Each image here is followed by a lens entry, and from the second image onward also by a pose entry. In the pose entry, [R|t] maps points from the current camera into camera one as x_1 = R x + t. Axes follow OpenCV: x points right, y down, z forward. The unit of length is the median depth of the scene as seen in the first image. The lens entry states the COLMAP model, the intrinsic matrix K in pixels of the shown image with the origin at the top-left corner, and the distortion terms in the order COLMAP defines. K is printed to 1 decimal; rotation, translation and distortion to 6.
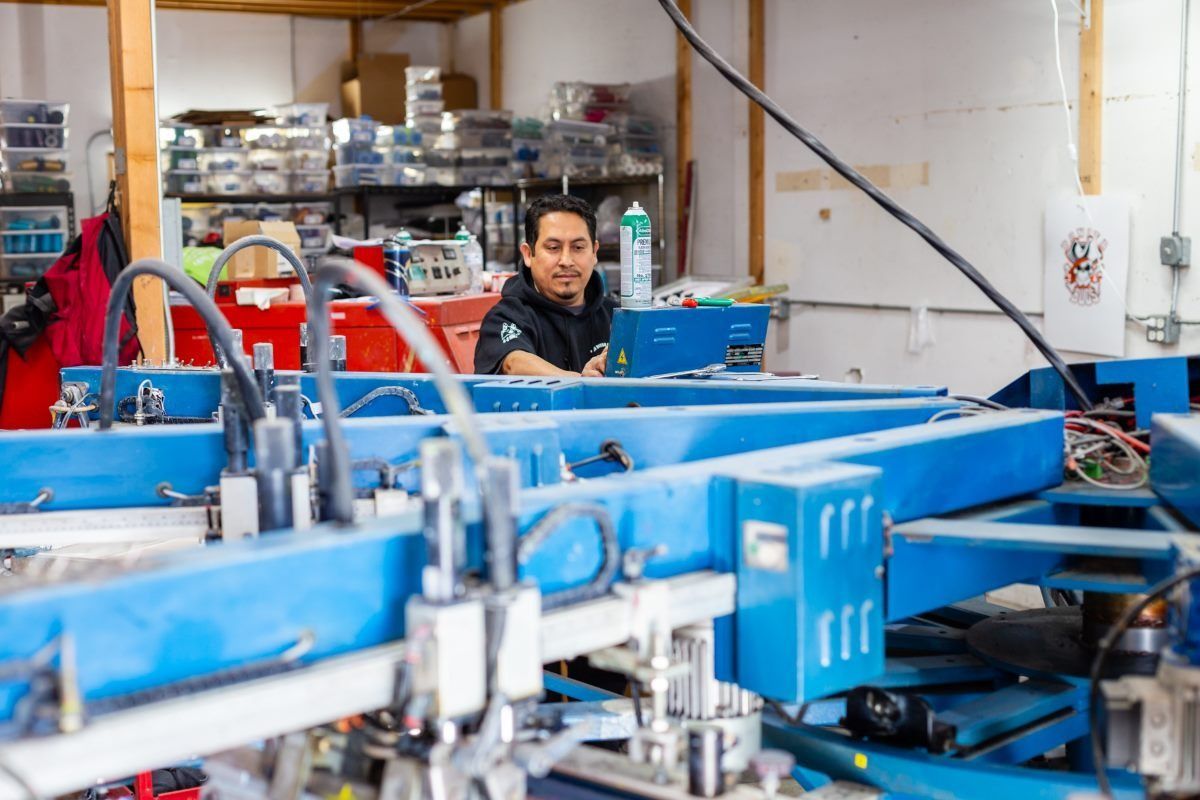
lens RADIAL K [[1793.6, 0, 600.0], [0, 1793.6, 400.0], [0, 0, 1]] dist [-0.009952, -0.019062]
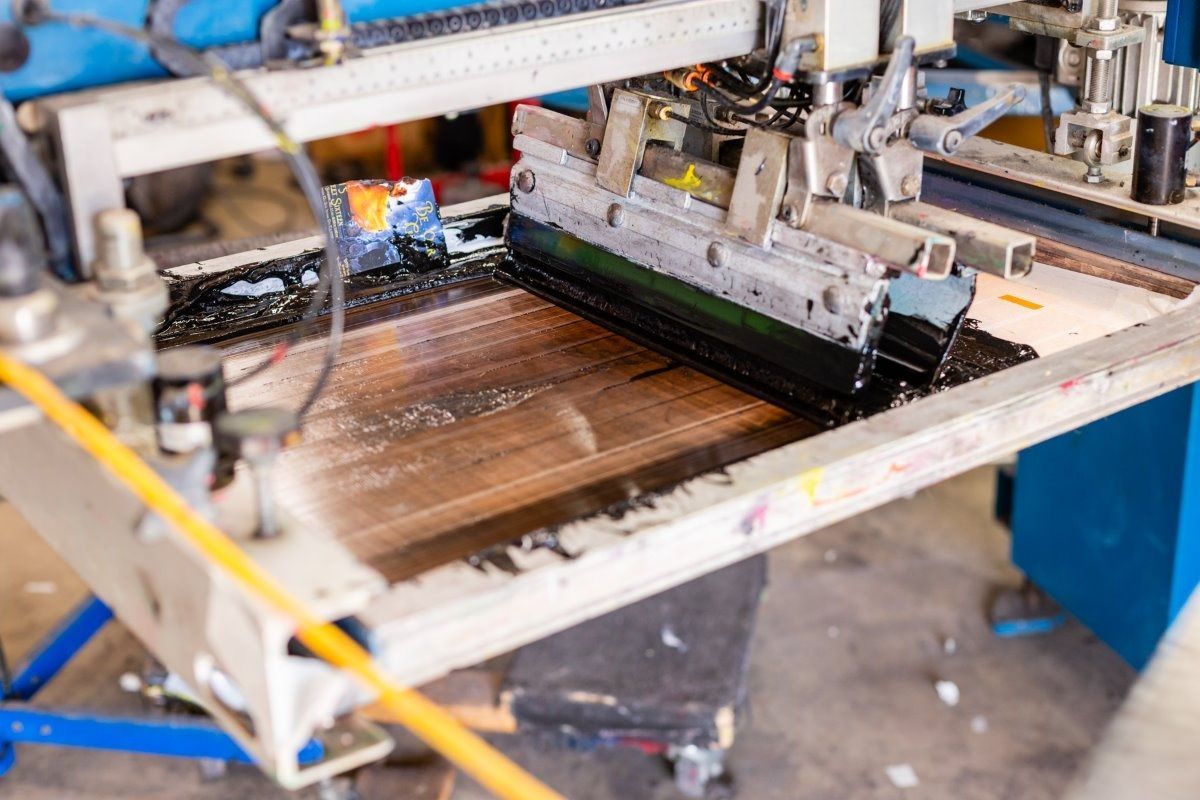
lens RADIAL K [[1793.6, 0, 600.0], [0, 1793.6, 400.0], [0, 0, 1]] dist [-0.009952, -0.019062]
pose [[0.983686, 0.062601, -0.168649, -0.042818], [-0.009203, 0.953783, 0.300355, 0.079993], [0.179657, -0.293903, 0.938799, 0.231418]]
